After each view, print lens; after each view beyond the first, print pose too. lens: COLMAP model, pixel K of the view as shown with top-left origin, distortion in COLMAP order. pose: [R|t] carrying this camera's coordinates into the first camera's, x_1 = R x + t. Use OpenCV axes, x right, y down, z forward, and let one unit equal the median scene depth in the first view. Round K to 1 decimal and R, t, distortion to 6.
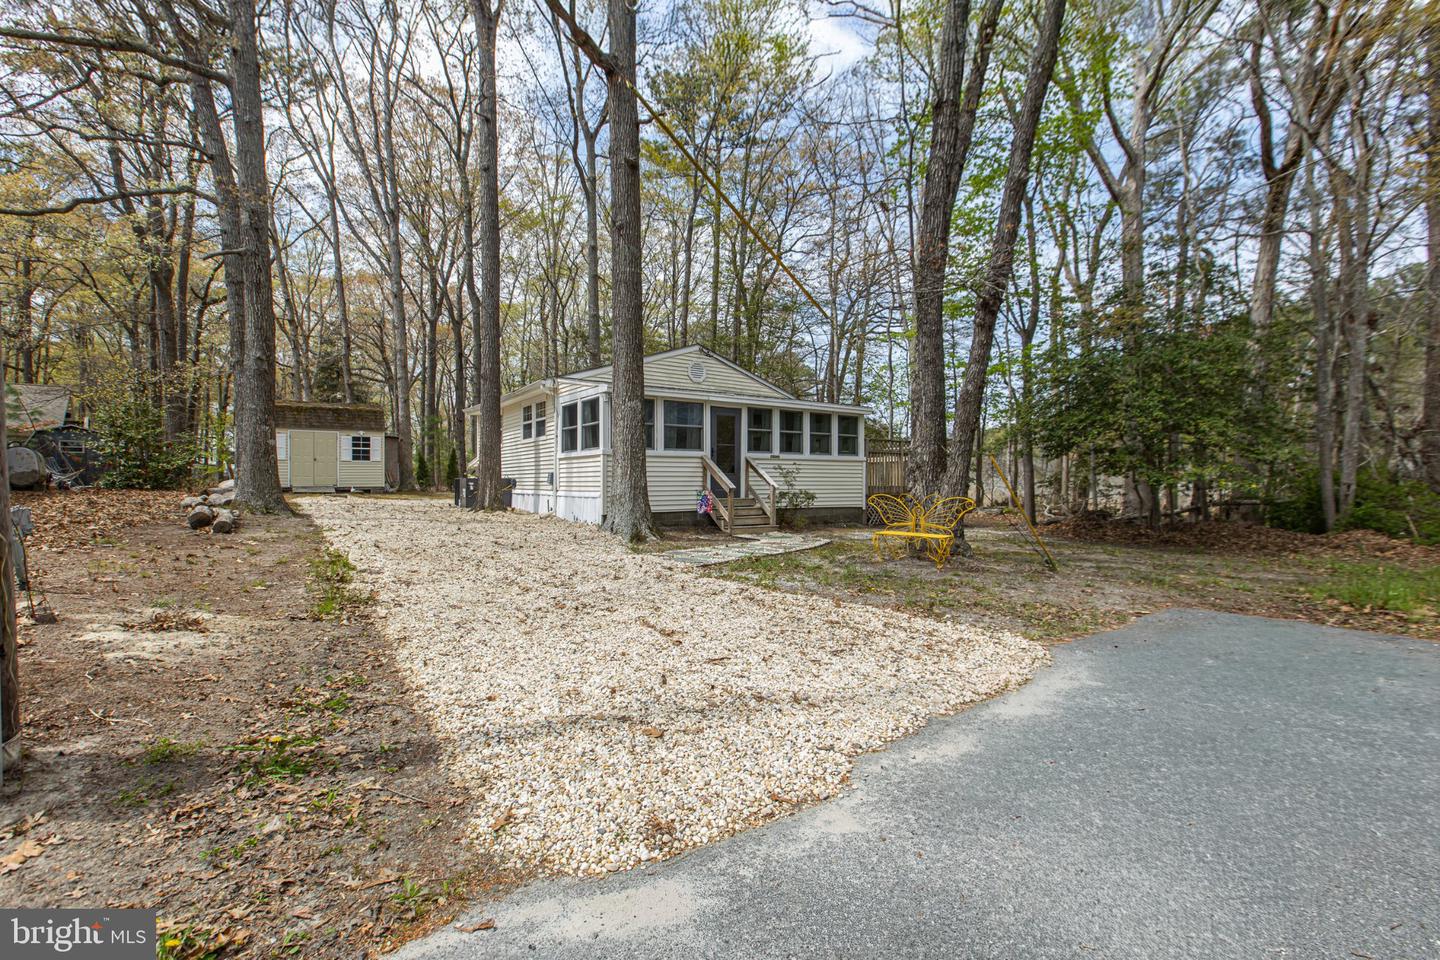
lens RADIAL K [[636.2, 0, 720.0], [0, 636.2, 480.0], [0, 0, 1]] dist [0.000569, 0.000060]
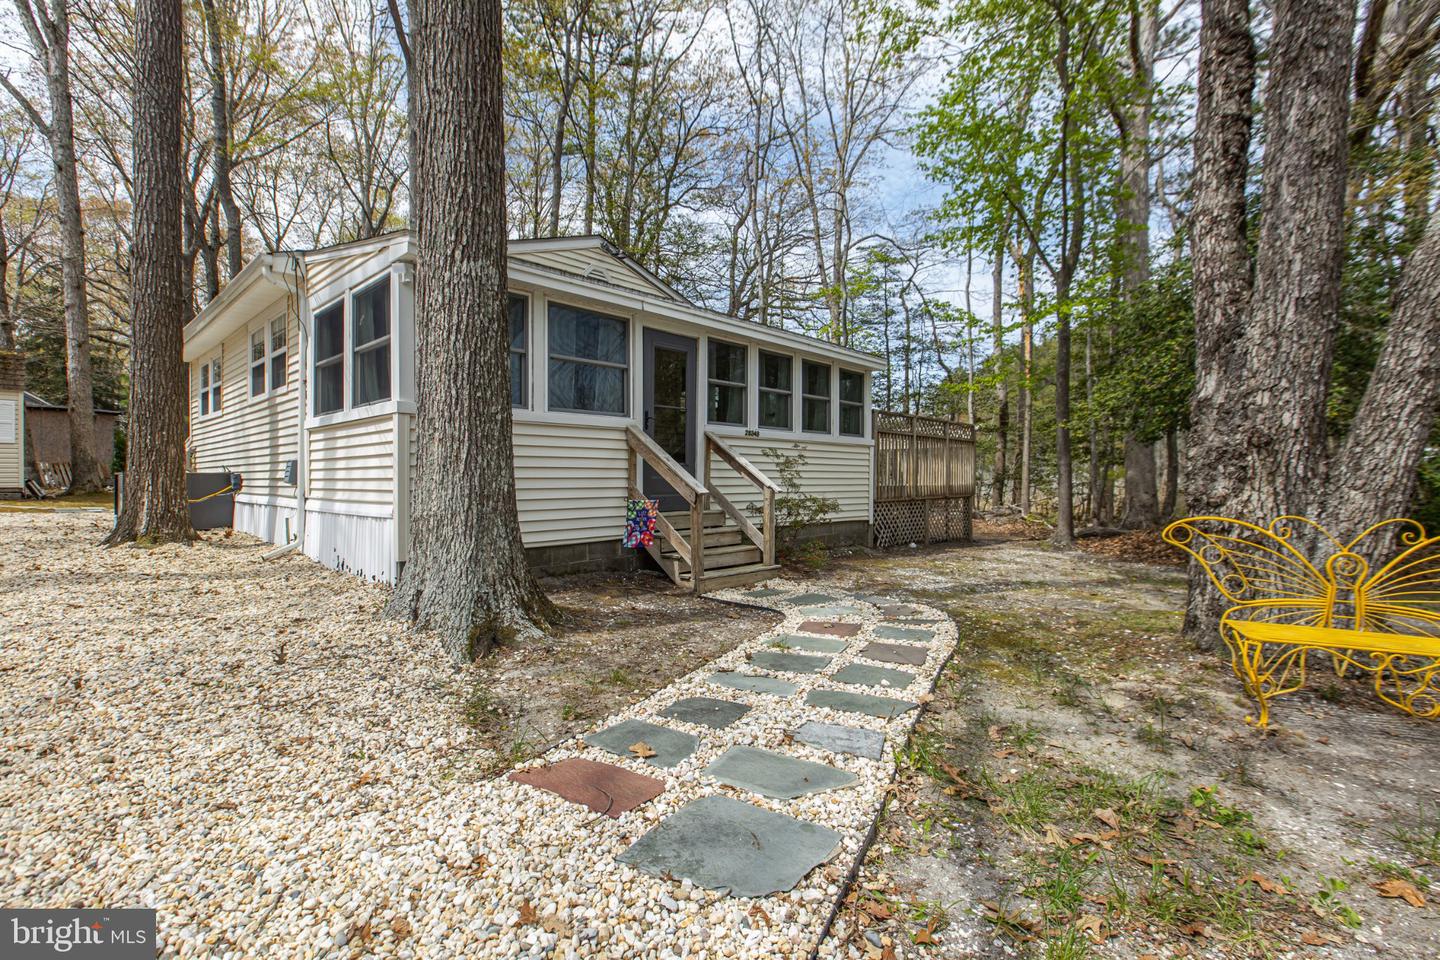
lens RADIAL K [[649.1, 0, 720.0], [0, 649.1, 480.0], [0, 0, 1]] dist [-0.001455, -0.000441]
pose [[0.976365, -0.000273, 0.216128, -0.064069], [-0.000873, 0.999986, 0.005204, 0.000204], [-0.216126, -0.005270, 0.976351, 0.481874]]
